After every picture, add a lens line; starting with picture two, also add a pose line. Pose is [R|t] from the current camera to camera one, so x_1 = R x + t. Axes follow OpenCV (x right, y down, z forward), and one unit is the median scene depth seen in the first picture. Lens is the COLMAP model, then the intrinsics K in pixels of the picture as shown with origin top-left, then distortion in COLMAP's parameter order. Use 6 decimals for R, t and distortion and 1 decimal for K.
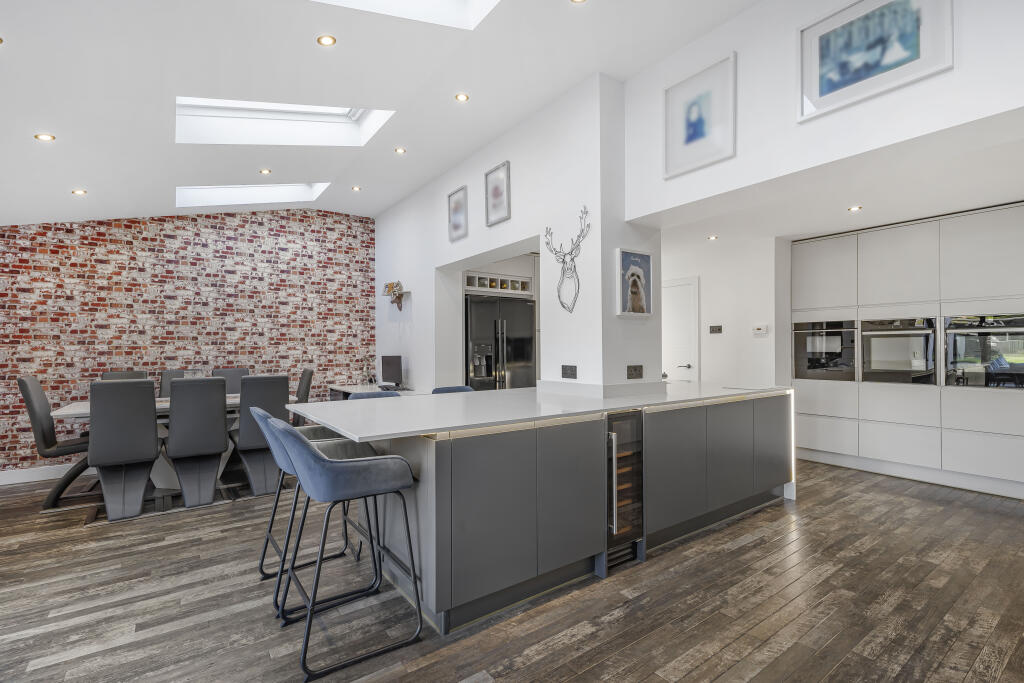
lens RADIAL K [[469.8, 0, 509.2], [0, 469.8, 340.7], [0, 0, 1]] dist [0.000572, -0.000662]
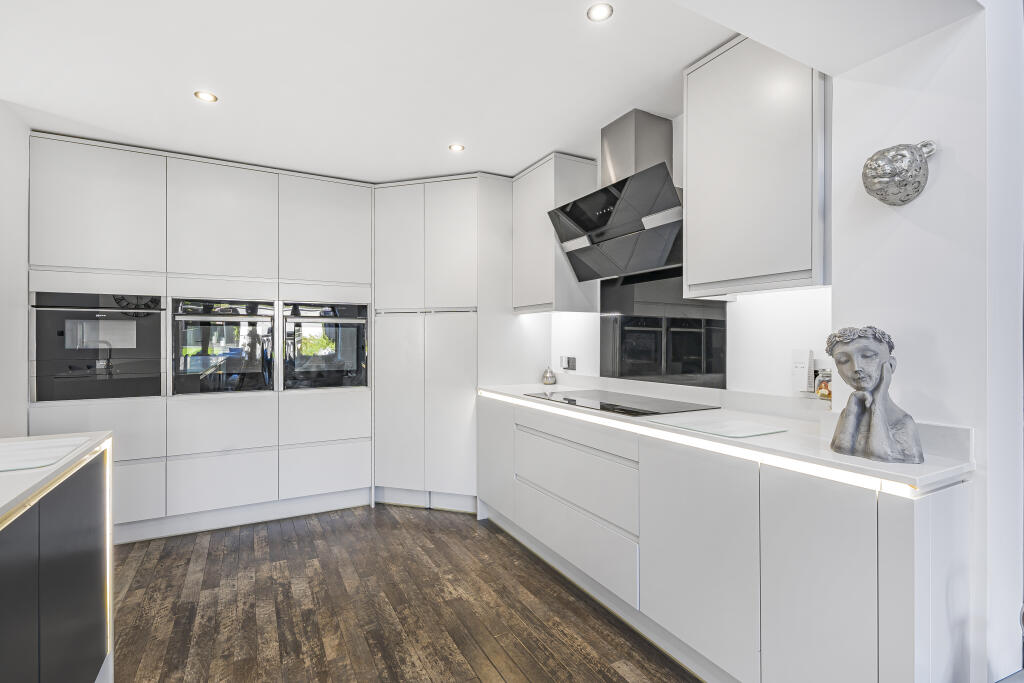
lens RADIAL K [[469.8, 0, 509.2], [0, 469.8, 340.7], [0, 0, 1]] dist [0.000572, -0.000662]
pose [[0.115112, 0.002454, 0.993349, 0.238787], [-0.015520, 0.999879, -0.000672, 0.010800], [-0.993231, -0.015339, 0.115136, 0.640302]]
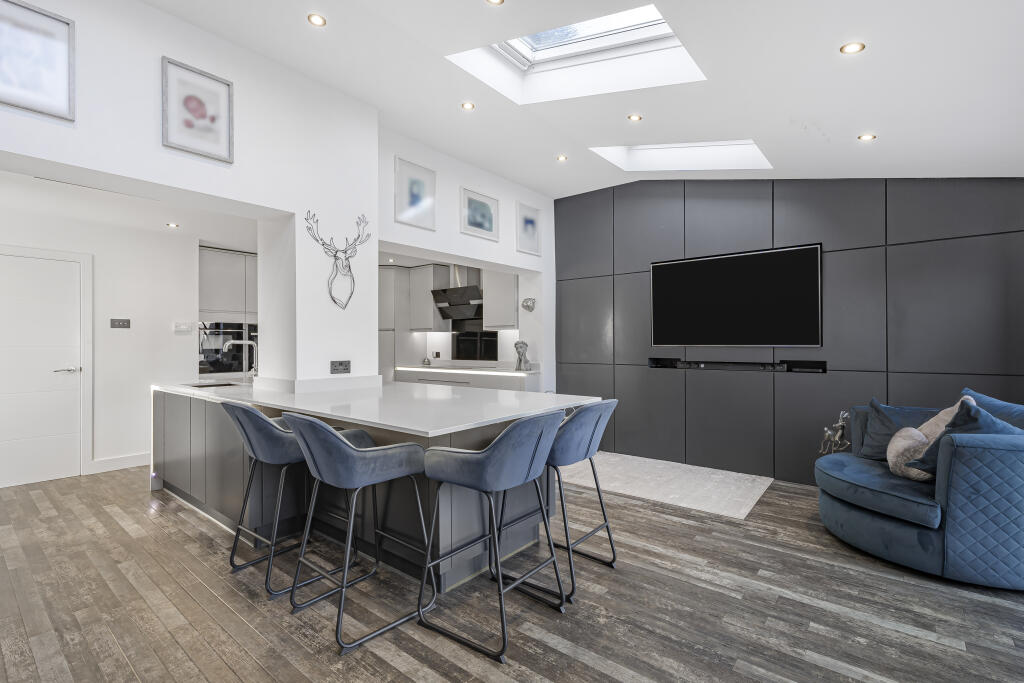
lens RADIAL K [[469.8, 0, 509.2], [0, 469.8, 340.7], [0, 0, 1]] dist [0.000572, -0.000662]
pose [[-0.261634, 0.011478, 0.965099, -0.894878], [-0.010948, 0.999830, -0.014859, 0.018877], [-0.965105, -0.014453, -0.261464, 0.861500]]
